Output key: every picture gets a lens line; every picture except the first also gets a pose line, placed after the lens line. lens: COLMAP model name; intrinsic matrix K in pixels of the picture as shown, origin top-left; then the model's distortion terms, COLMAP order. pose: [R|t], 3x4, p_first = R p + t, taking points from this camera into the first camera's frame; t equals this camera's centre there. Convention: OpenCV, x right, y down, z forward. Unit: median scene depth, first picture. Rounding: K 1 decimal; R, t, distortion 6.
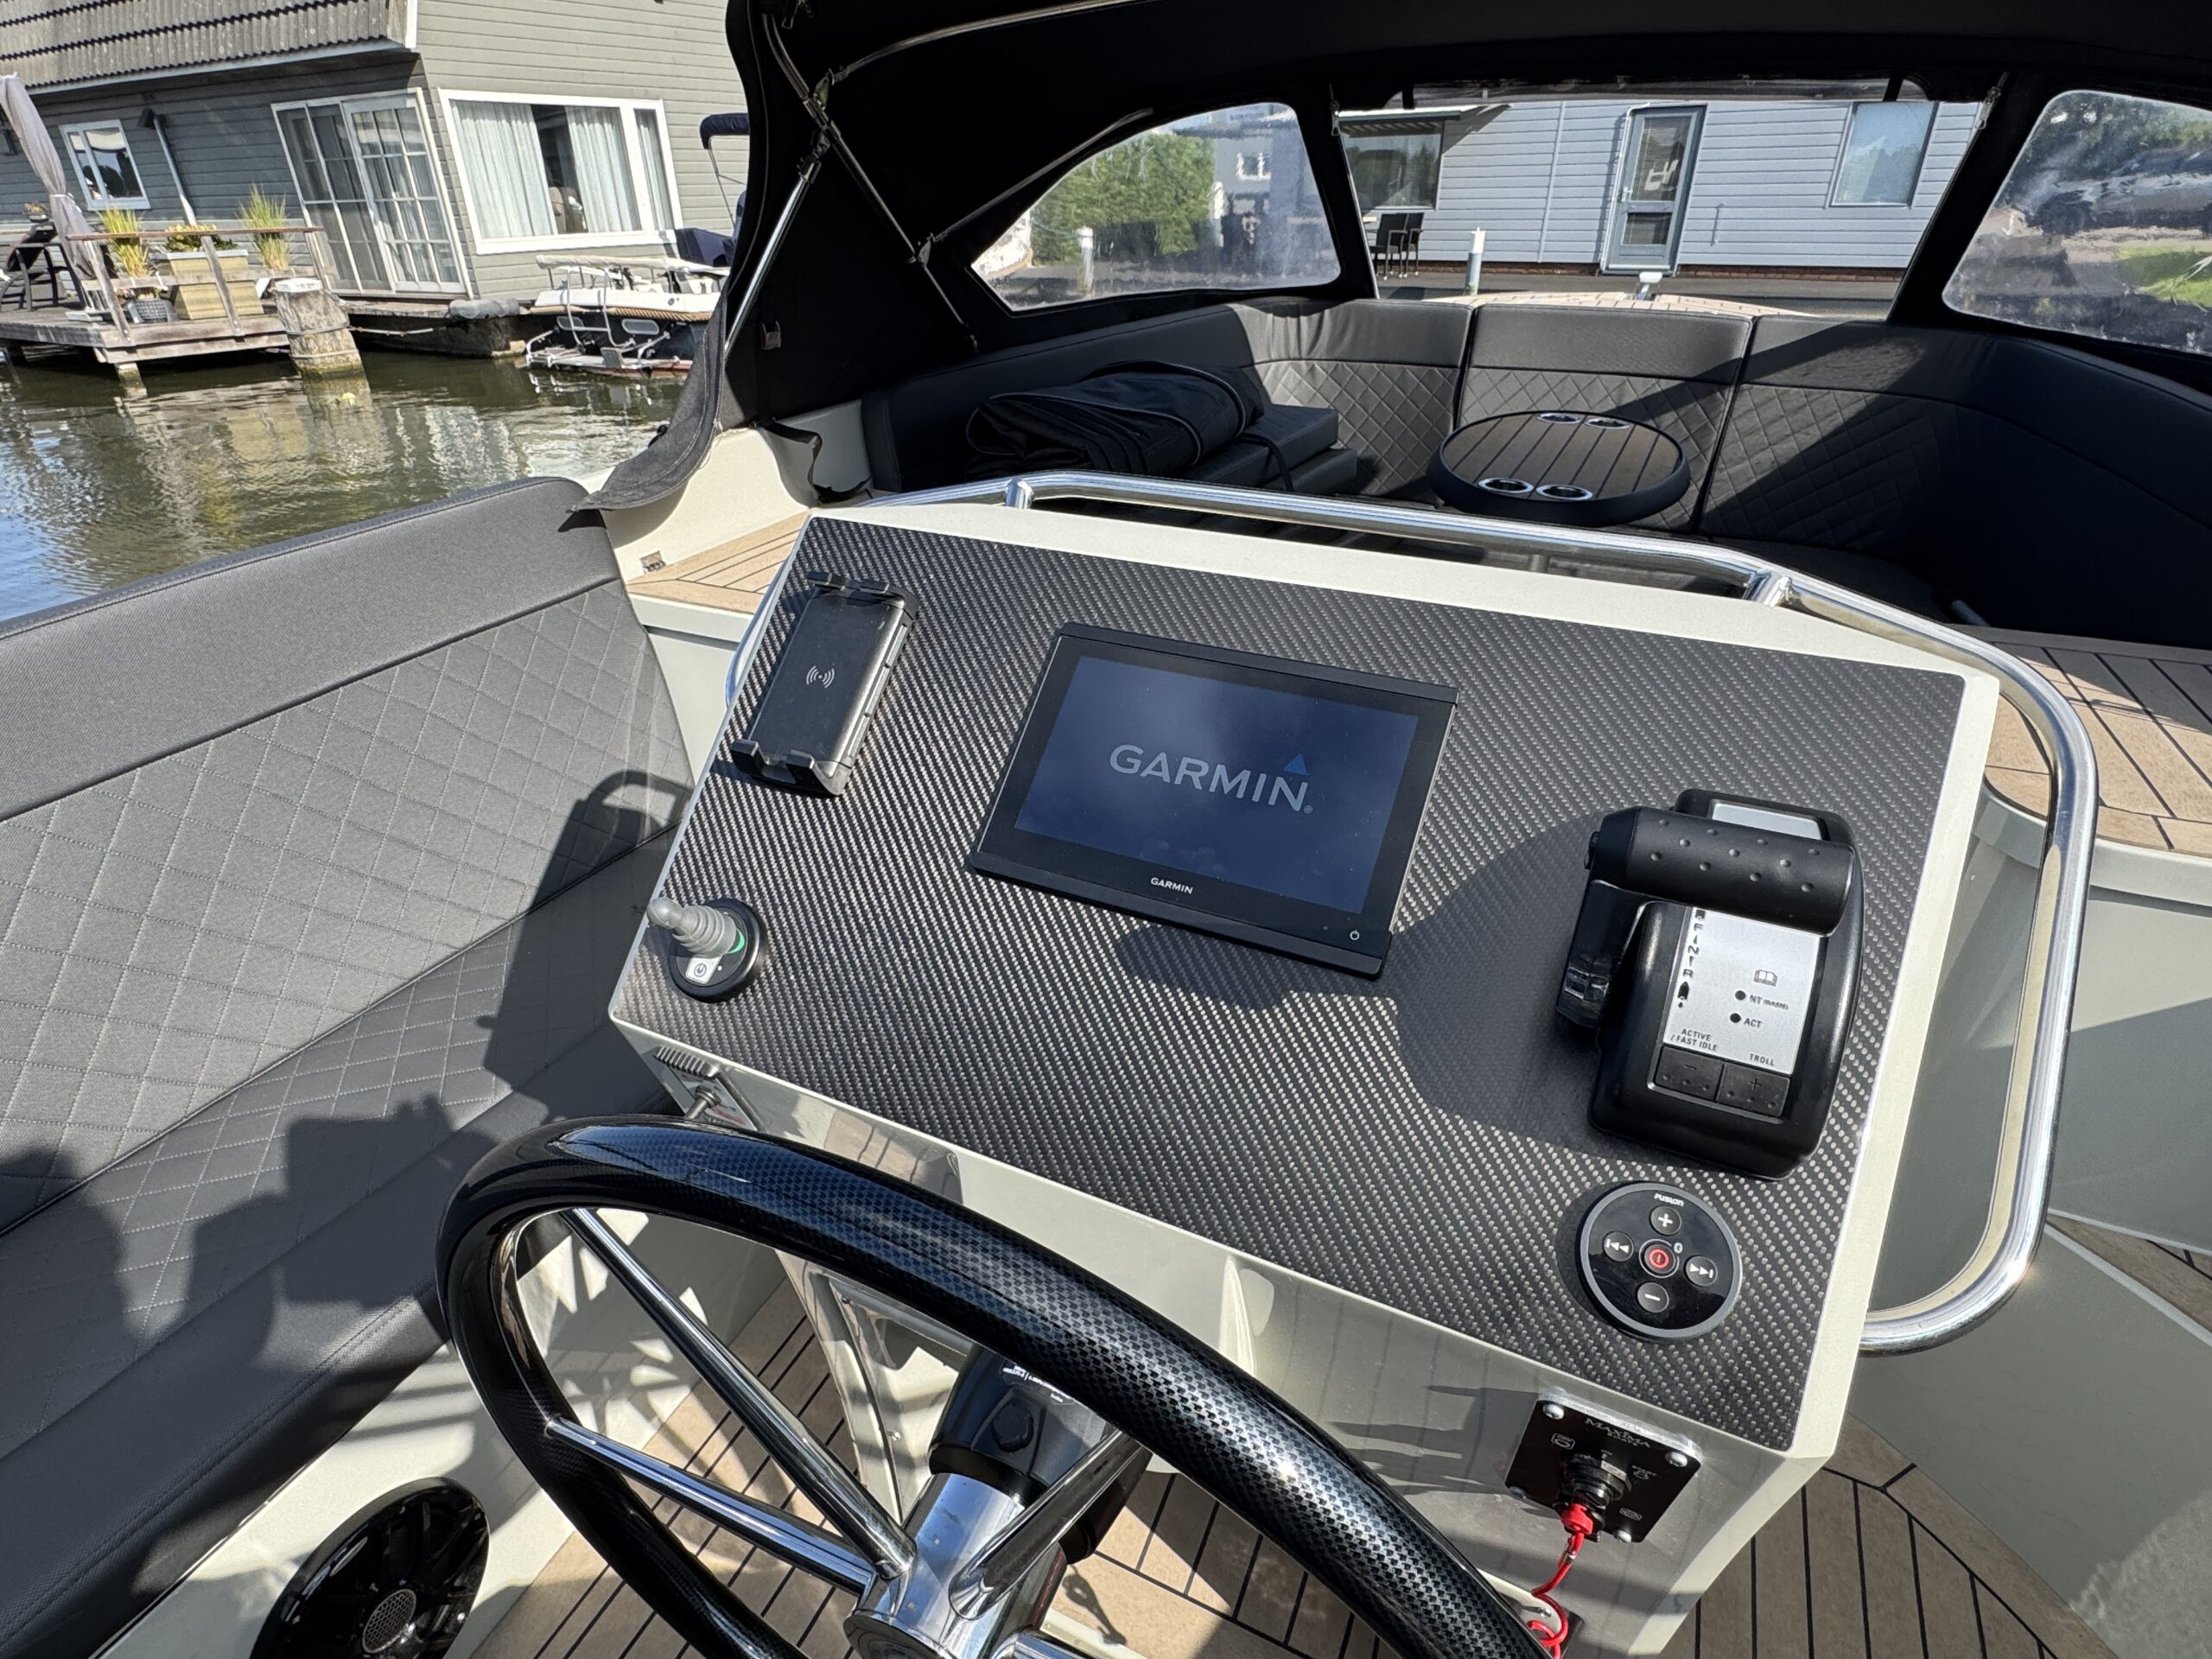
lens RADIAL K [[1186.6, 0, 1106.0], [0, 1186.6, 829.5], [0, 0, 1]] dist [0.001784, -0.002168]
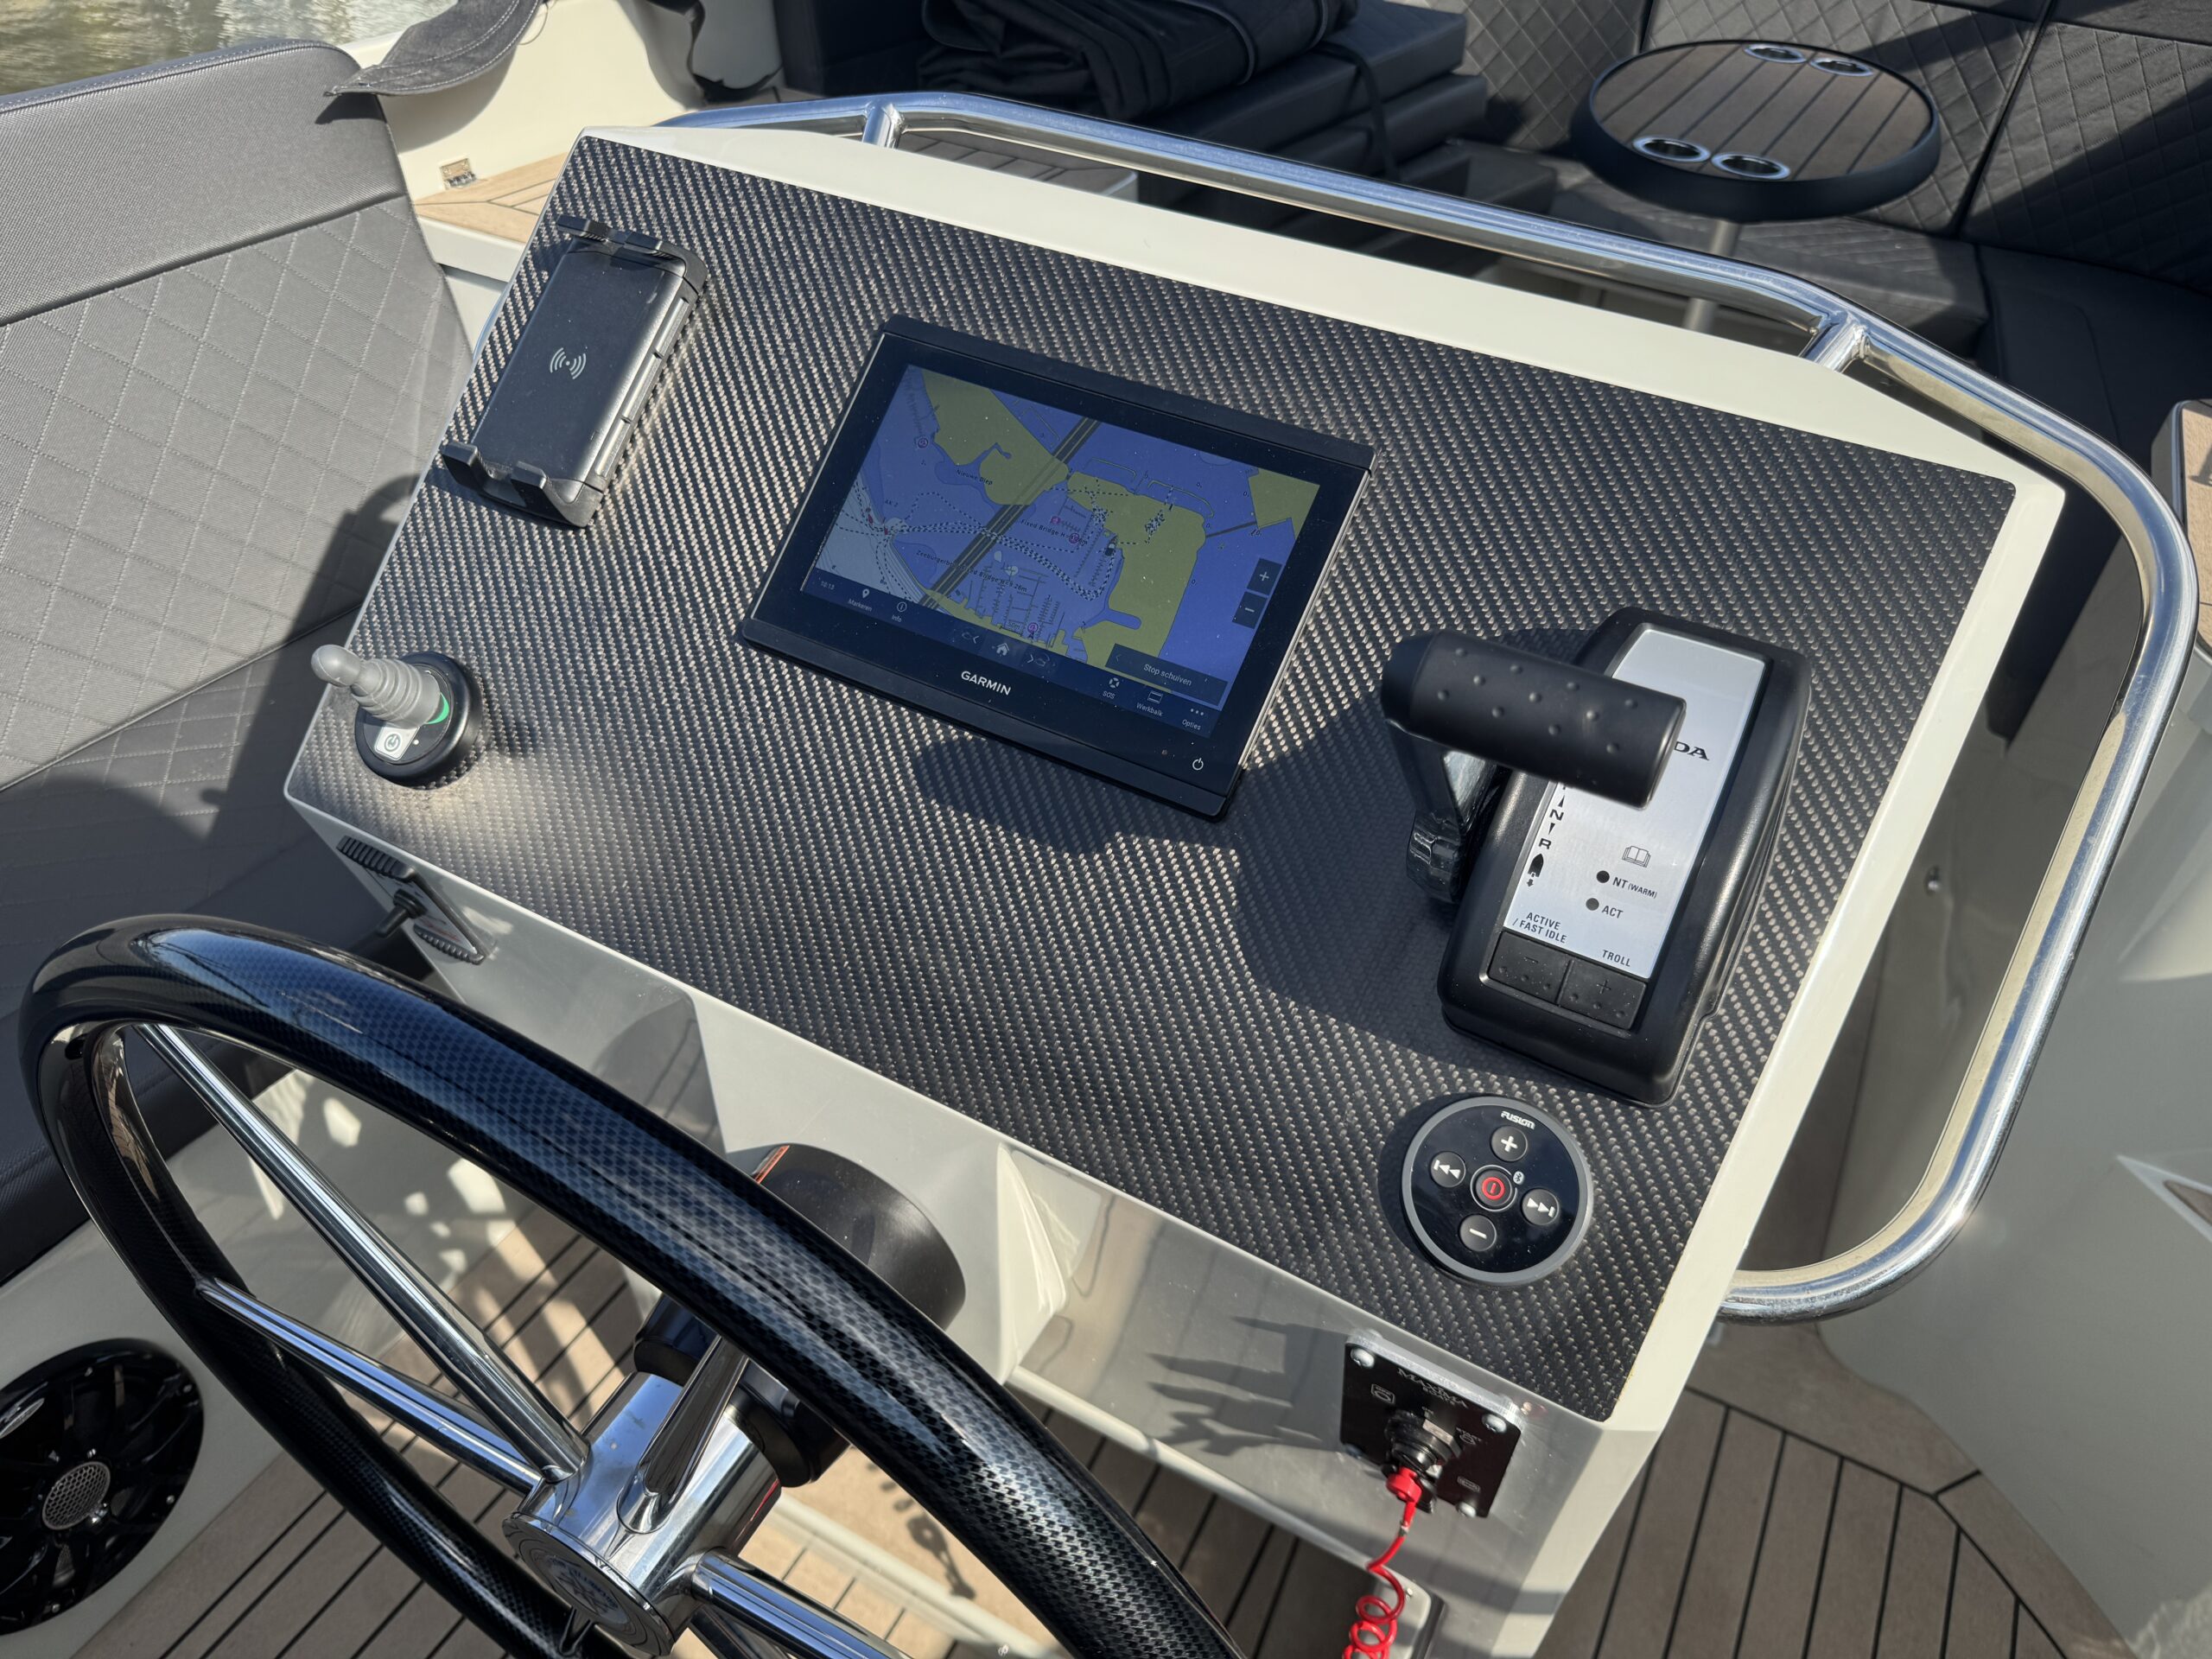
lens RADIAL K [[1589.1, 0, 1090.4], [0, 1589.1, 835.1], [0, 0, 1]] dist [0.061424, -0.090613]
pose [[0.996808, 0.079169, -0.010323, 0.124756], [-0.076779, 0.986011, 0.147943, -0.011136], [0.021892, -0.146678, 0.988942, -0.033388]]
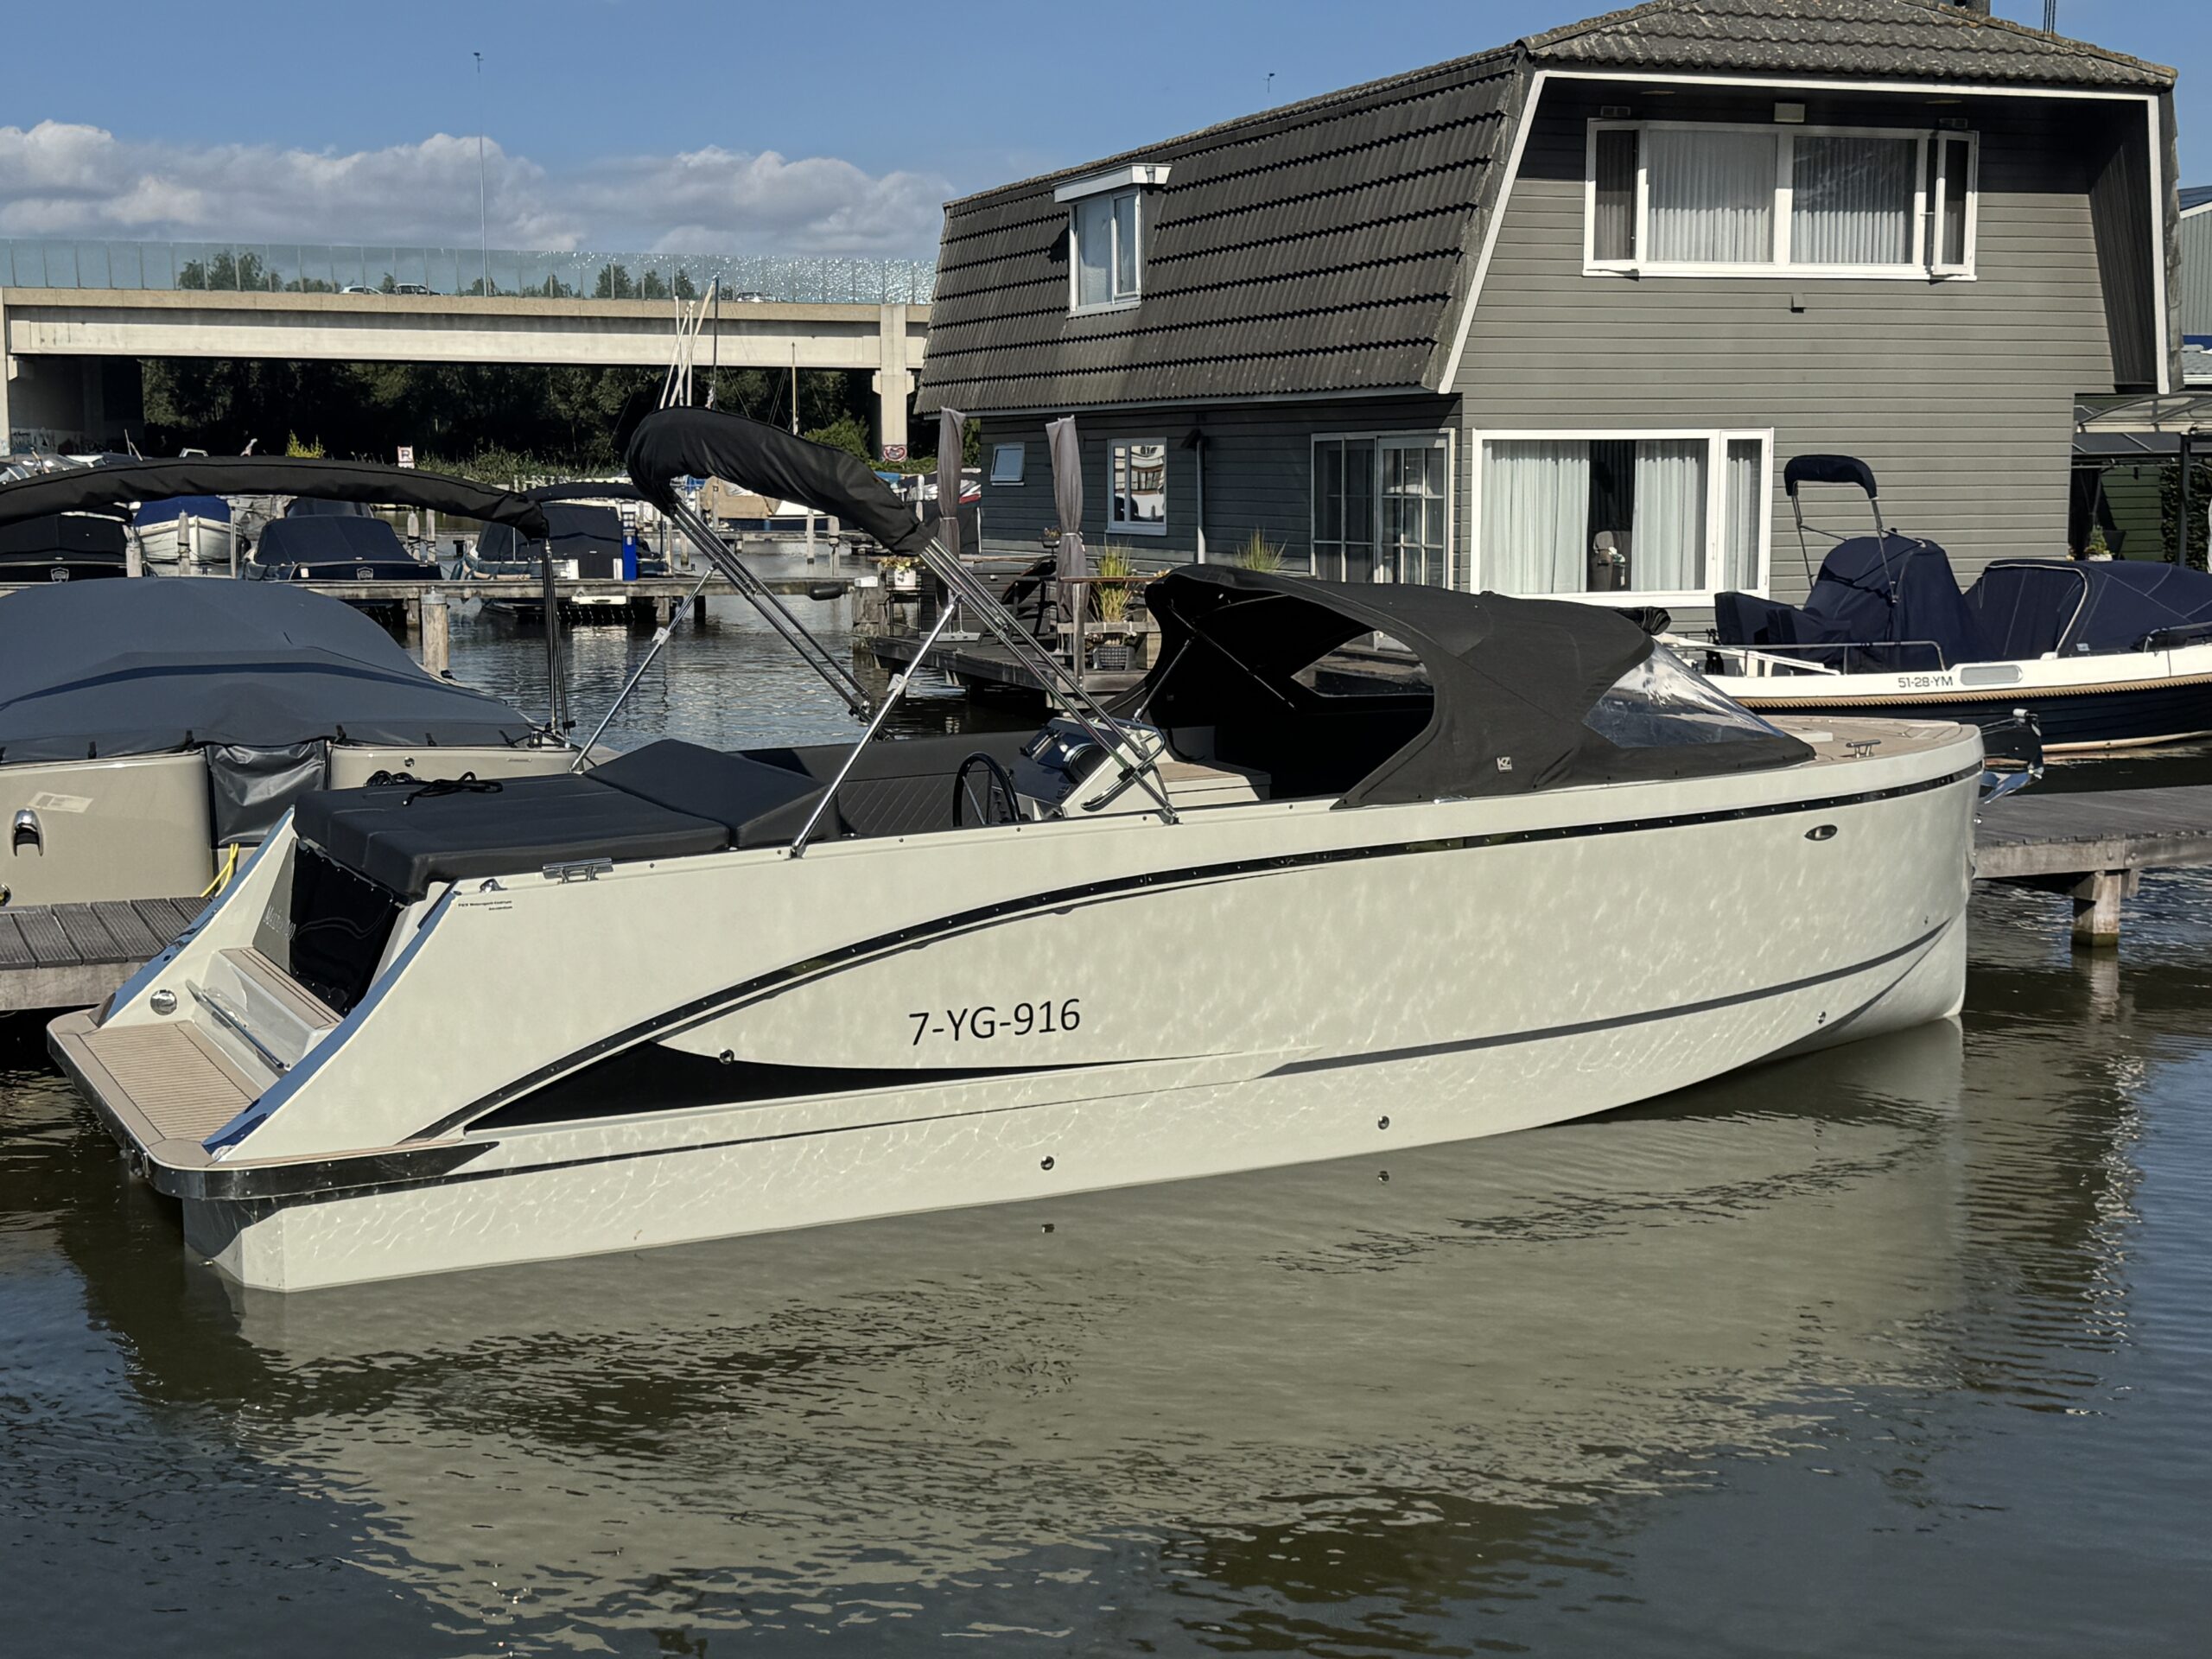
lens RADIAL K [[3027.6, 0, 1106.0], [0, 3027.6, 829.5], [0, 0, 1]] dist [-0.000825, 0.000039]
pose [[0.783463, 0.087755, -0.615212, 1.148144], [-0.307236, 0.915225, -0.260711, 0.518312], [0.540178, 0.393272, 0.744006, -1.211317]]
